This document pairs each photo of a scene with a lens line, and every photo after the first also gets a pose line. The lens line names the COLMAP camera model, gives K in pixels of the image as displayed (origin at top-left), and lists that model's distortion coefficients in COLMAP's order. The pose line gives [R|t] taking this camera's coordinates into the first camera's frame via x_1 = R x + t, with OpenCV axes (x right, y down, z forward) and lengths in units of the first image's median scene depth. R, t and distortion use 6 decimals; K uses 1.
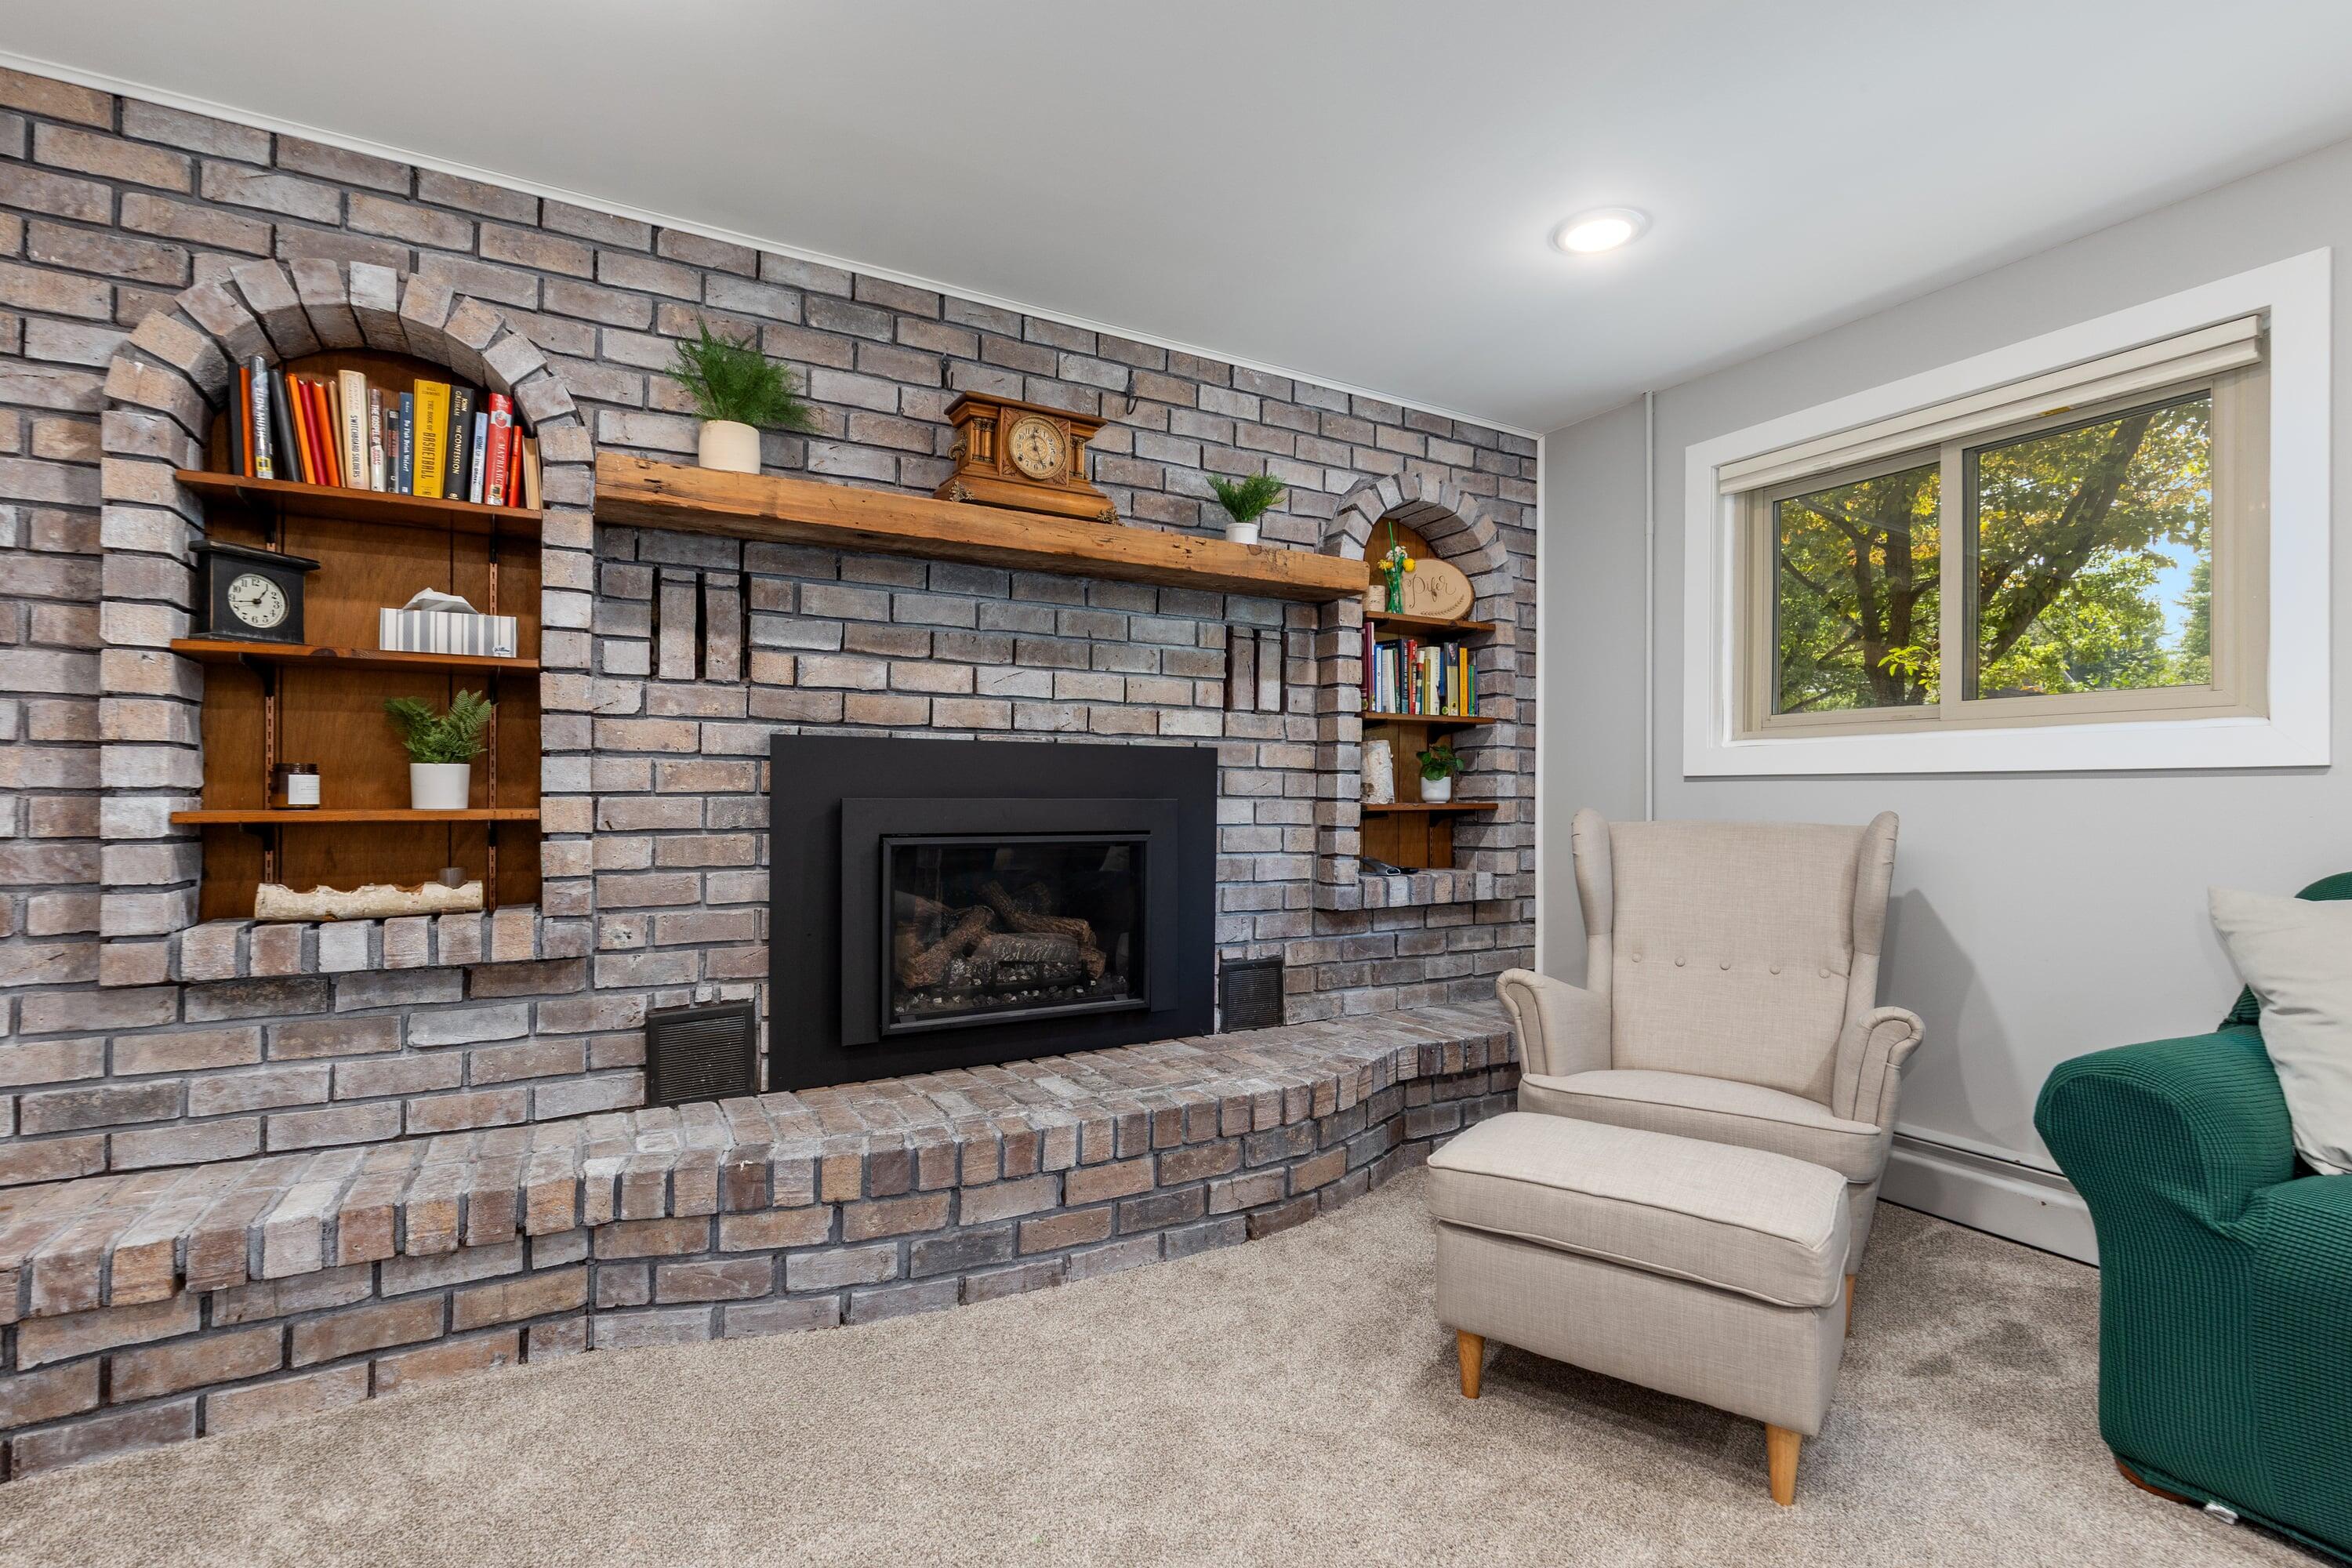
lens RADIAL K [[1069.0, 0, 1171.8], [0, 1069.0, 783.6], [0, 0, 1]] dist [0.005156, -0.002009]
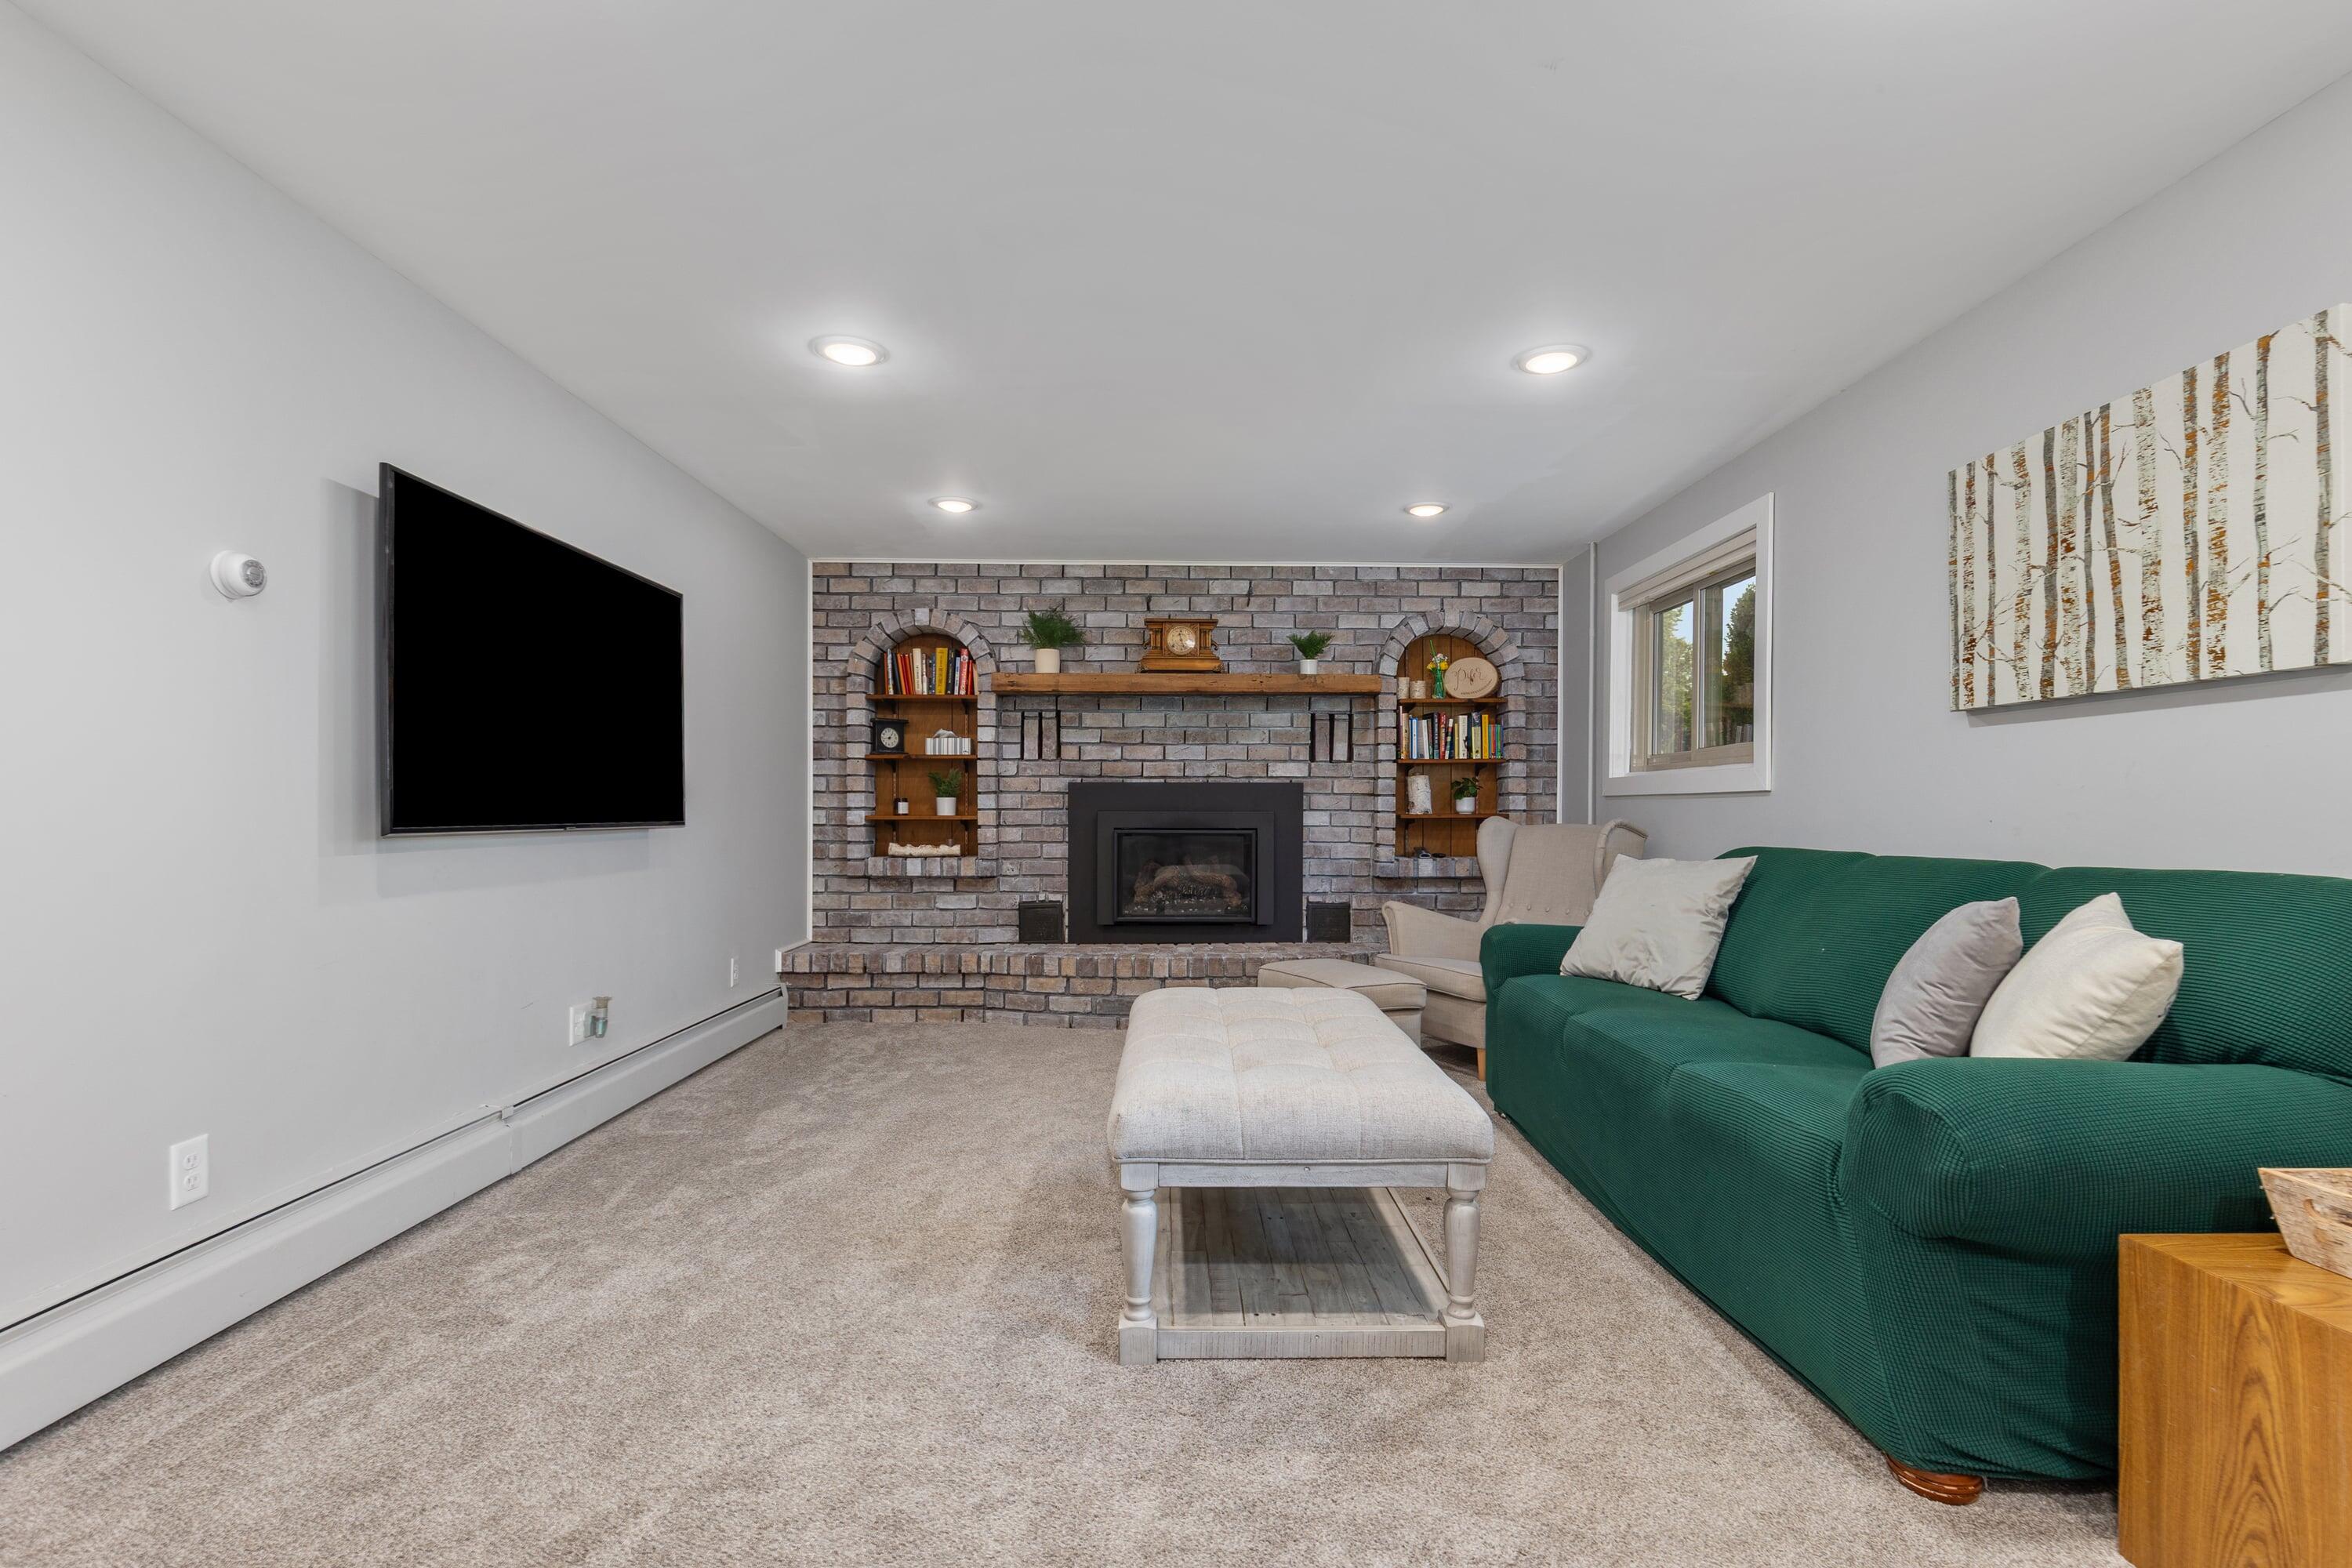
lens RADIAL K [[1069.0, 0, 1173.9], [0, 1069.0, 793.7], [0, 0, 1]] dist [0.005156, -0.002009]
pose [[0.873045, -0.009484, -0.487548, 0.957236], [0.007477, 0.999954, -0.006064, -0.007832], [0.487583, 0.001649, 0.873075, -0.885132]]
